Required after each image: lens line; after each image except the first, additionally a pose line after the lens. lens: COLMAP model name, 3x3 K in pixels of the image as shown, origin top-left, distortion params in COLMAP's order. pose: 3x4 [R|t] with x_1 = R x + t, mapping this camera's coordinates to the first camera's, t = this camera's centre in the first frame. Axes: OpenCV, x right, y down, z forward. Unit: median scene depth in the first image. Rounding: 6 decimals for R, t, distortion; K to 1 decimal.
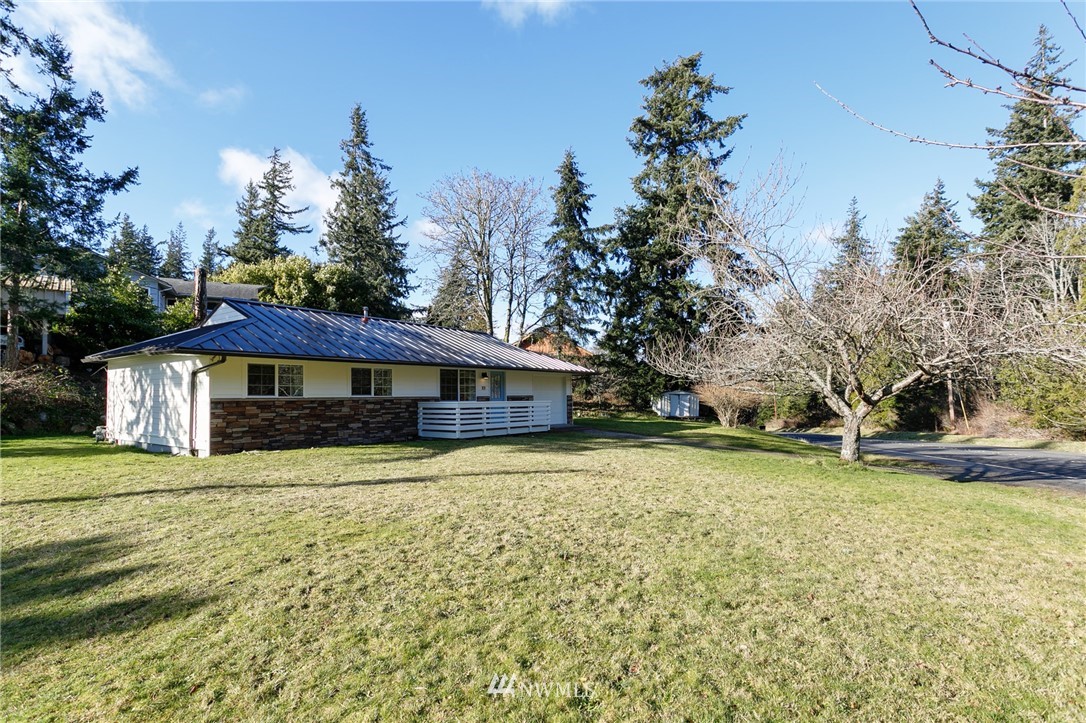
lens RADIAL K [[519.6, 0, 539.6], [0, 519.6, 369.6], [0, 0, 1]] dist [-0.001420, 0.002439]
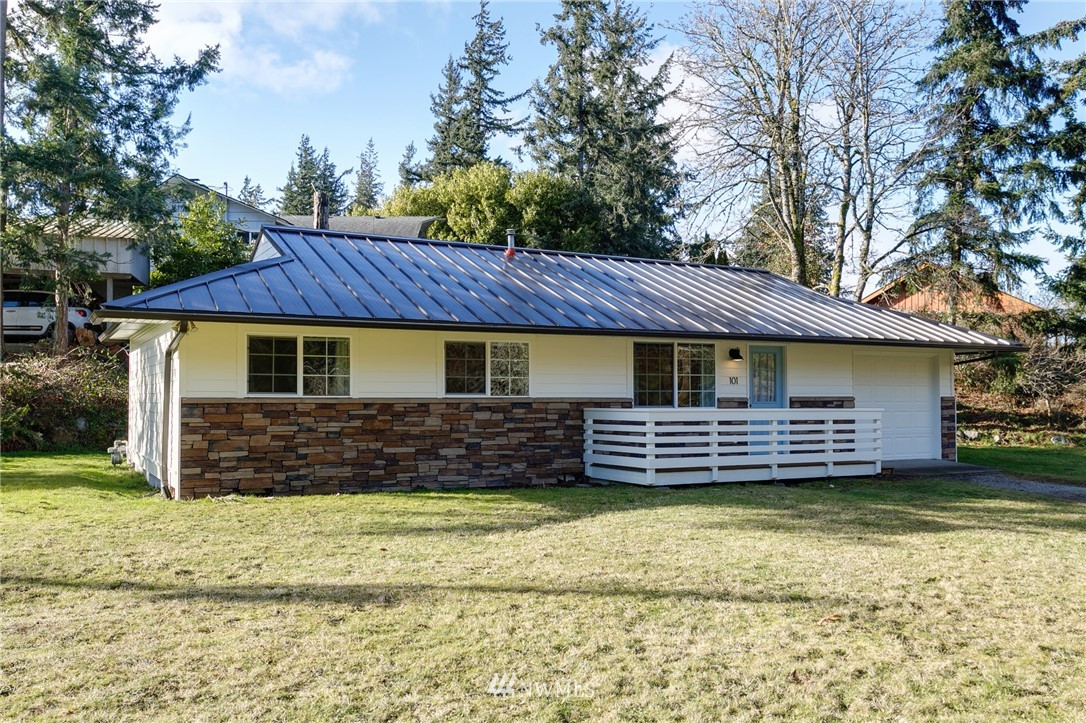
lens RADIAL K [[917.4, 0, 543.4], [0, 917.4, 360.5], [0, 0, 1]] dist [-0.002459, 0.014215]
pose [[0.912068, -0.010975, -0.409891, 0.063630], [0.015060, 0.999864, 0.006737, 0.006555], [0.409761, -0.012318, 0.912110, 0.119299]]
